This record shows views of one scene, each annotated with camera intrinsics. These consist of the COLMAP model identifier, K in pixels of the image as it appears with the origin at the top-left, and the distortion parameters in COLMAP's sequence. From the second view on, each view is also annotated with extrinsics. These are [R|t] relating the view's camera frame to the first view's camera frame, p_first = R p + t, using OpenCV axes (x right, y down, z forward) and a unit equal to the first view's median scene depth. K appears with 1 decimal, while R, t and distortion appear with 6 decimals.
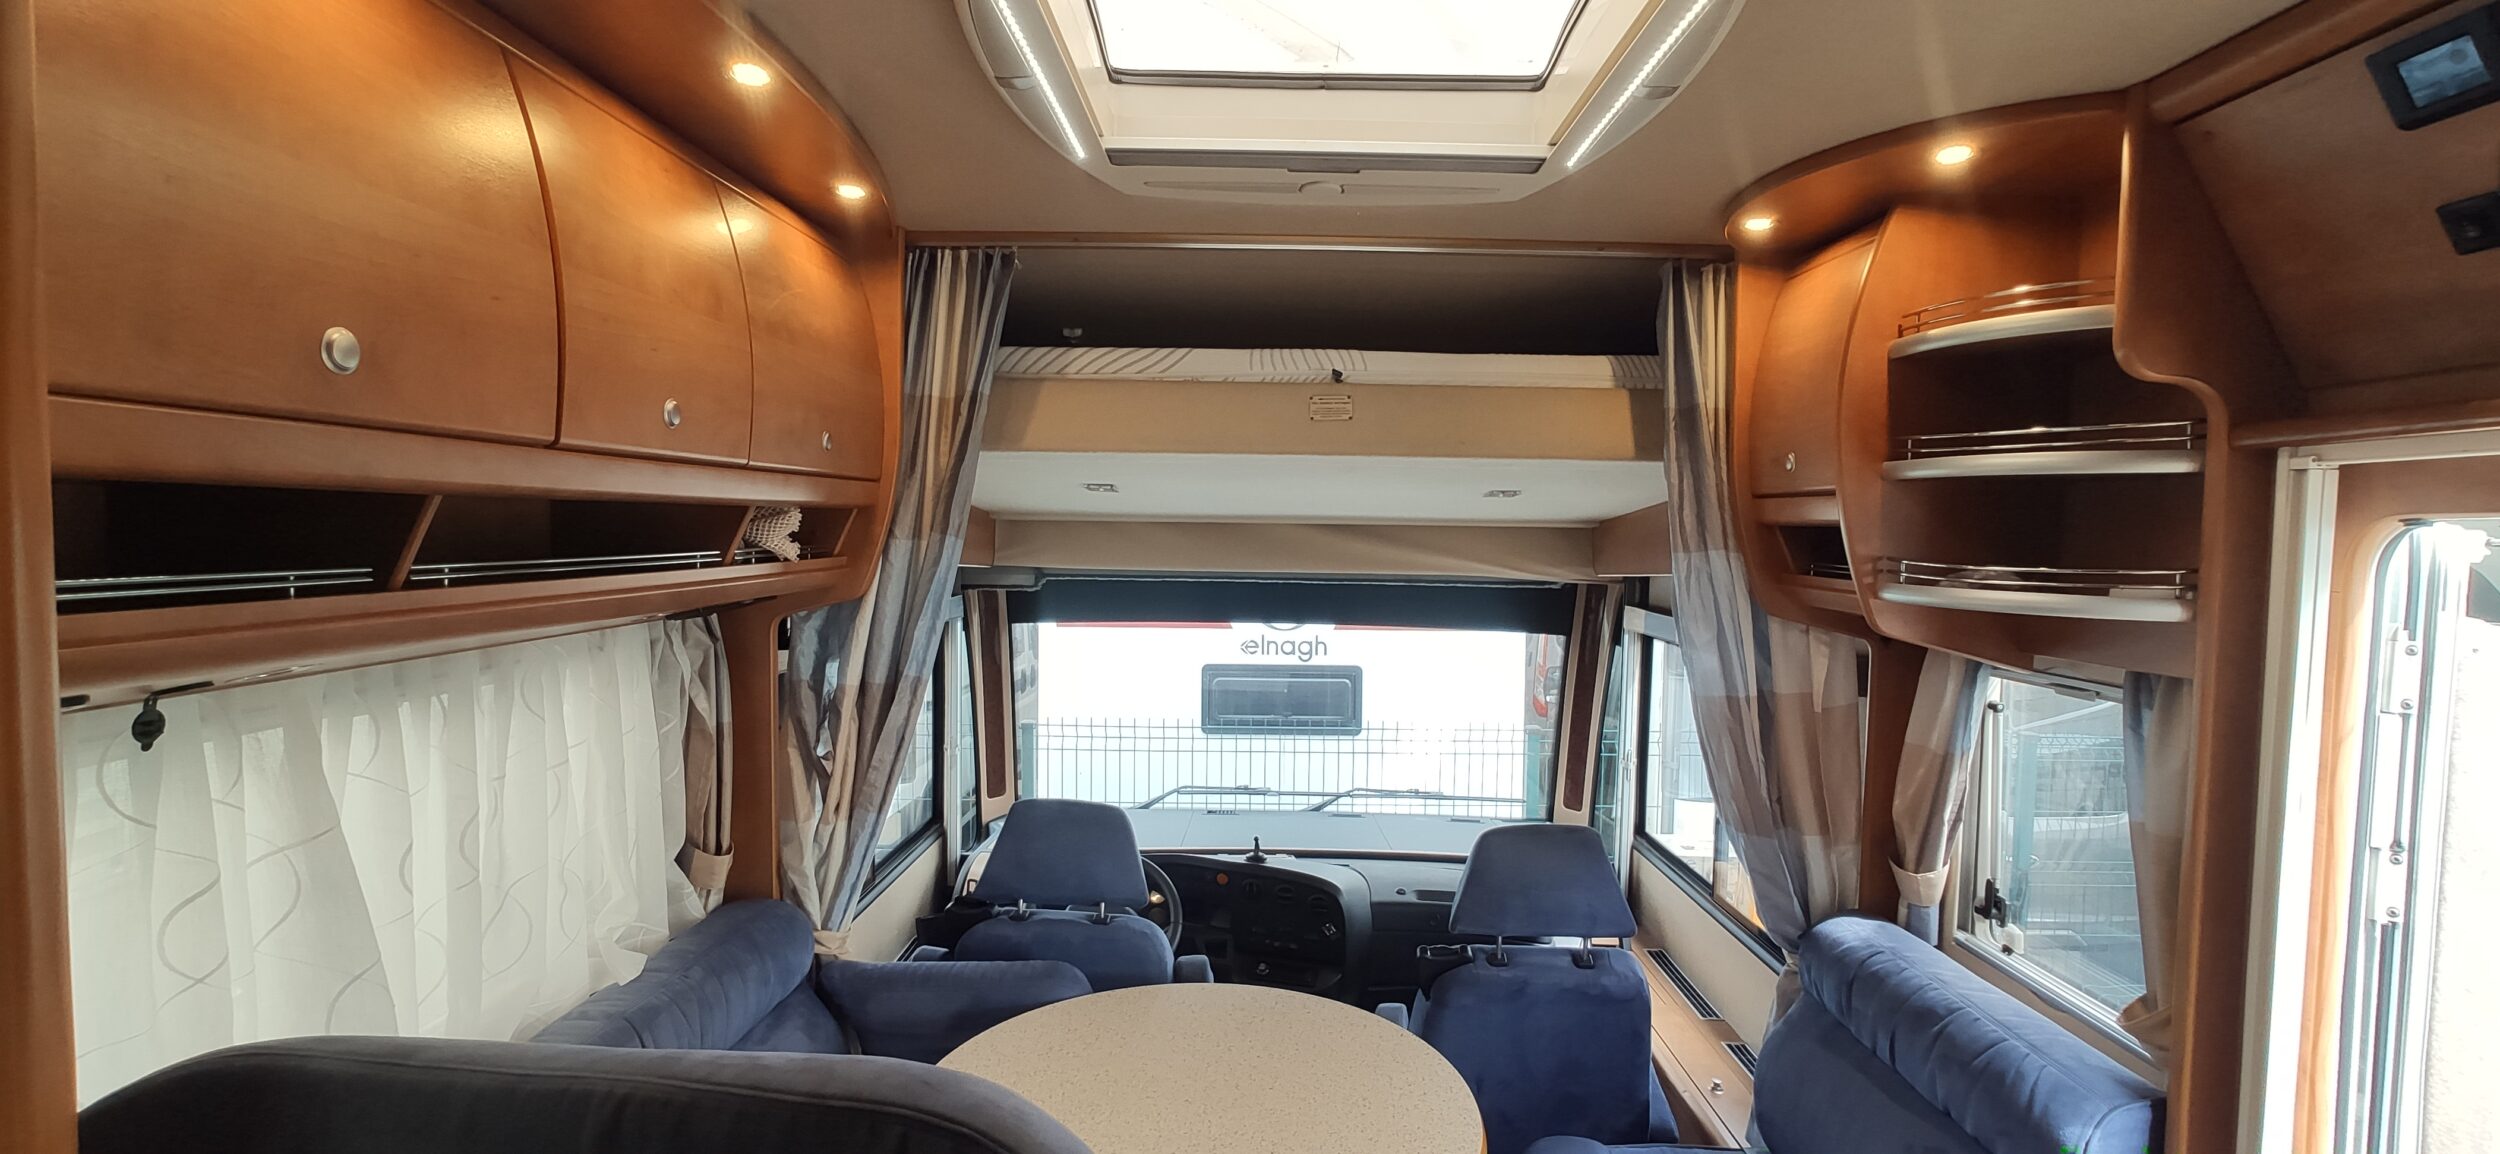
lens RADIAL K [[1081.6, 0, 1253.8], [0, 1081.6, 581.3], [0, 0, 1]] dist [-0.041601, 0.025118]
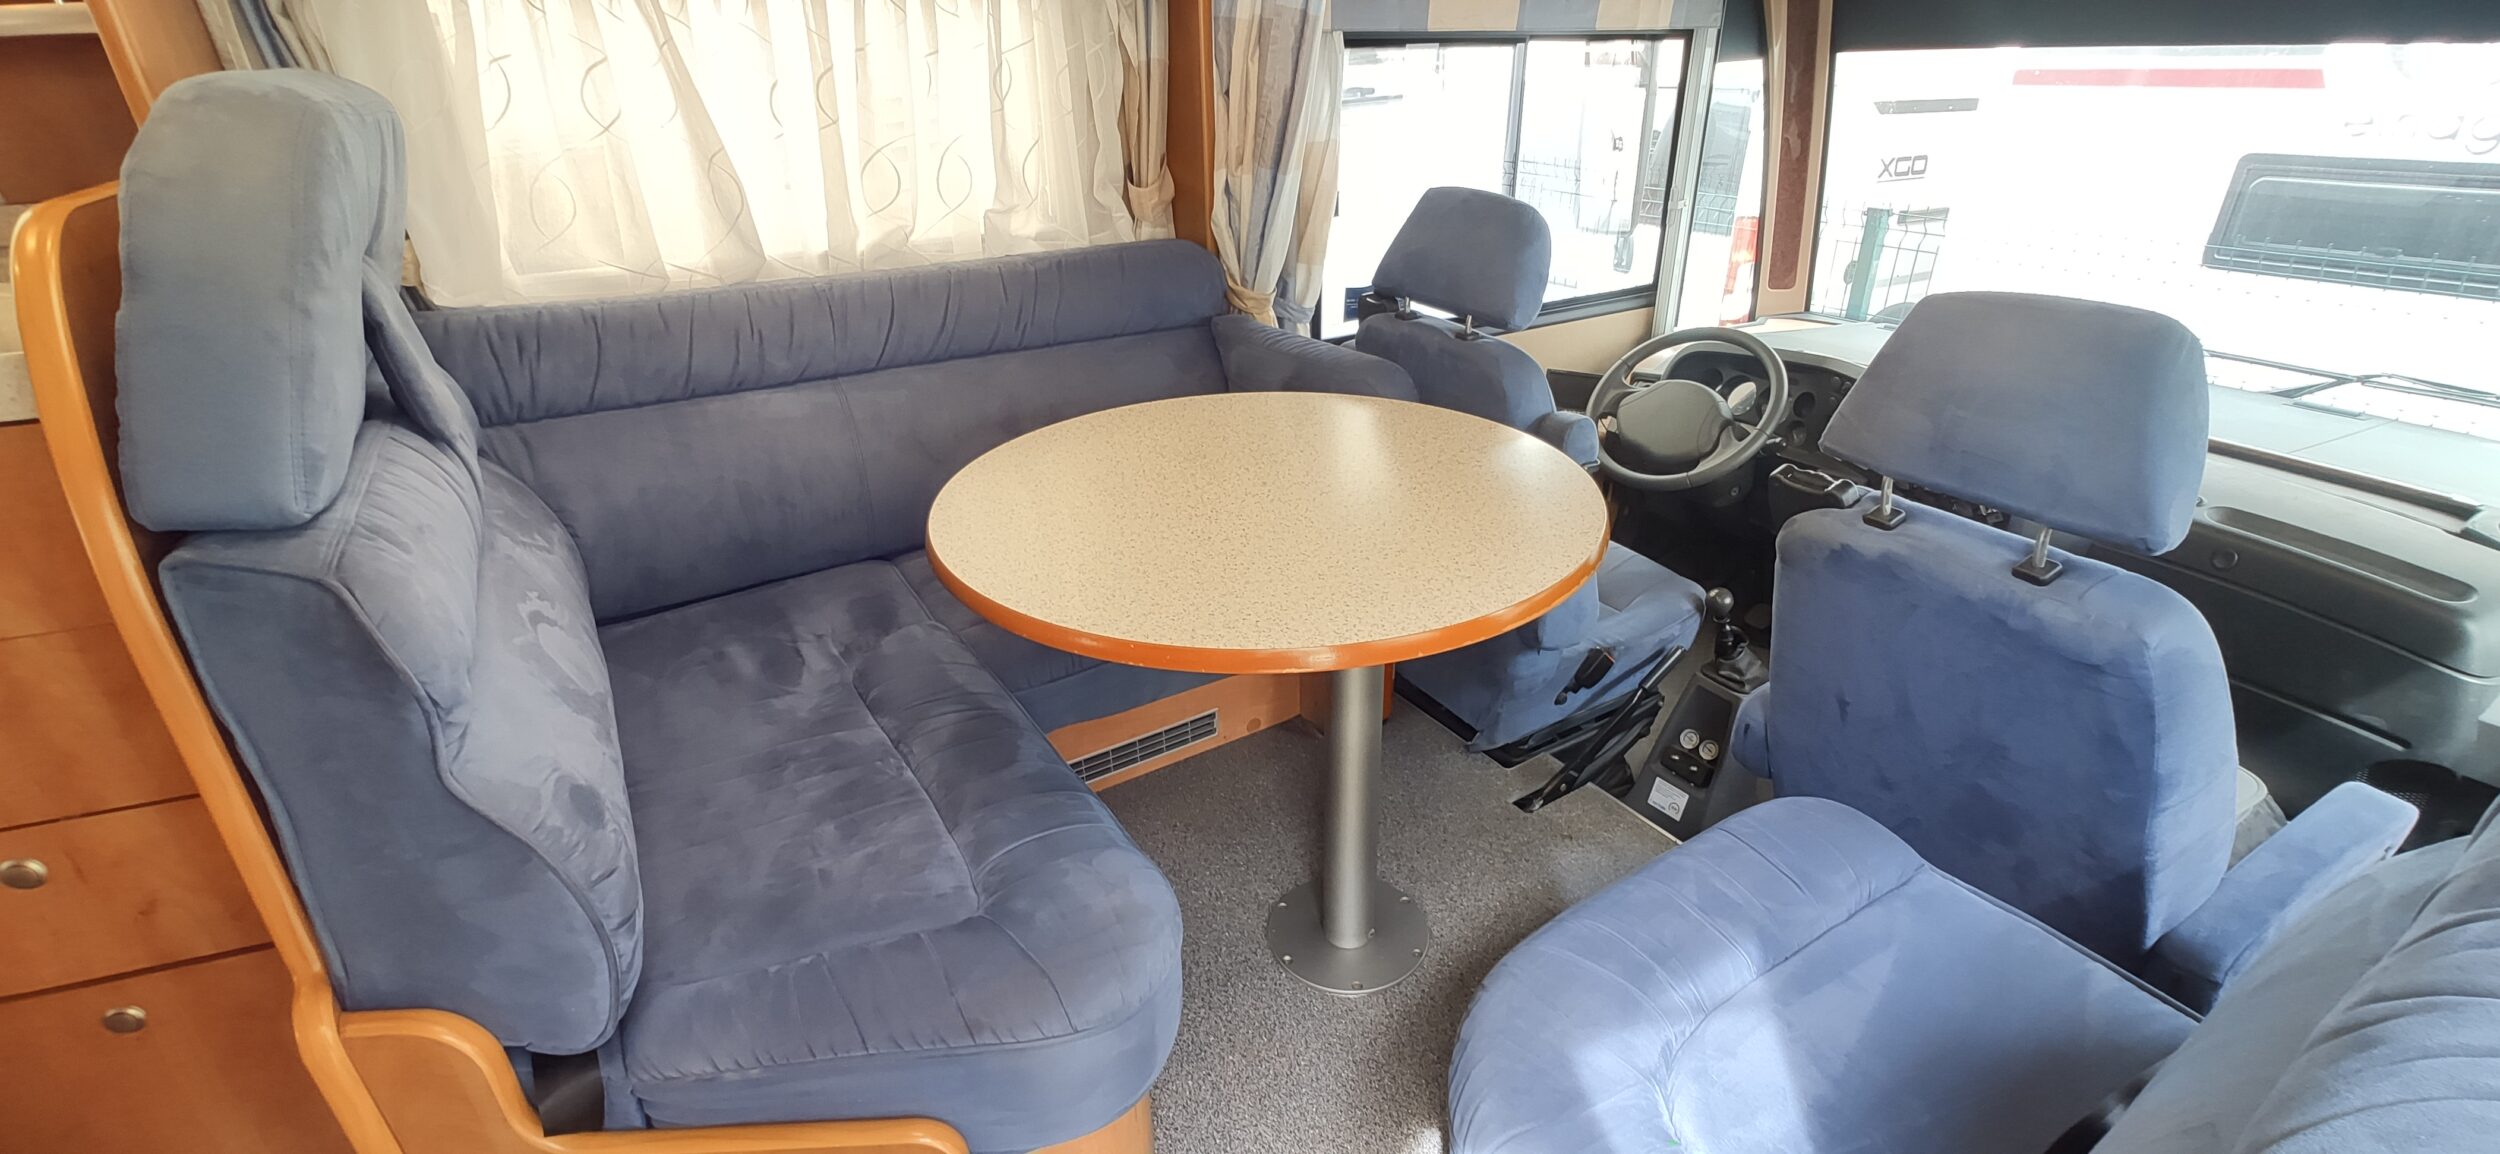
lens RADIAL K [[1064.5, 0, 1265.3], [0, 1064.5, 556.2], [0, 0, 1]] dist [-0.010737, -0.000048]
pose [[0.541426, 0.342803, -0.767688, 1.030520], [-0.019161, 0.917894, 0.396363, 0.318695], [0.840530, -0.199892, 0.503540, 0.902631]]
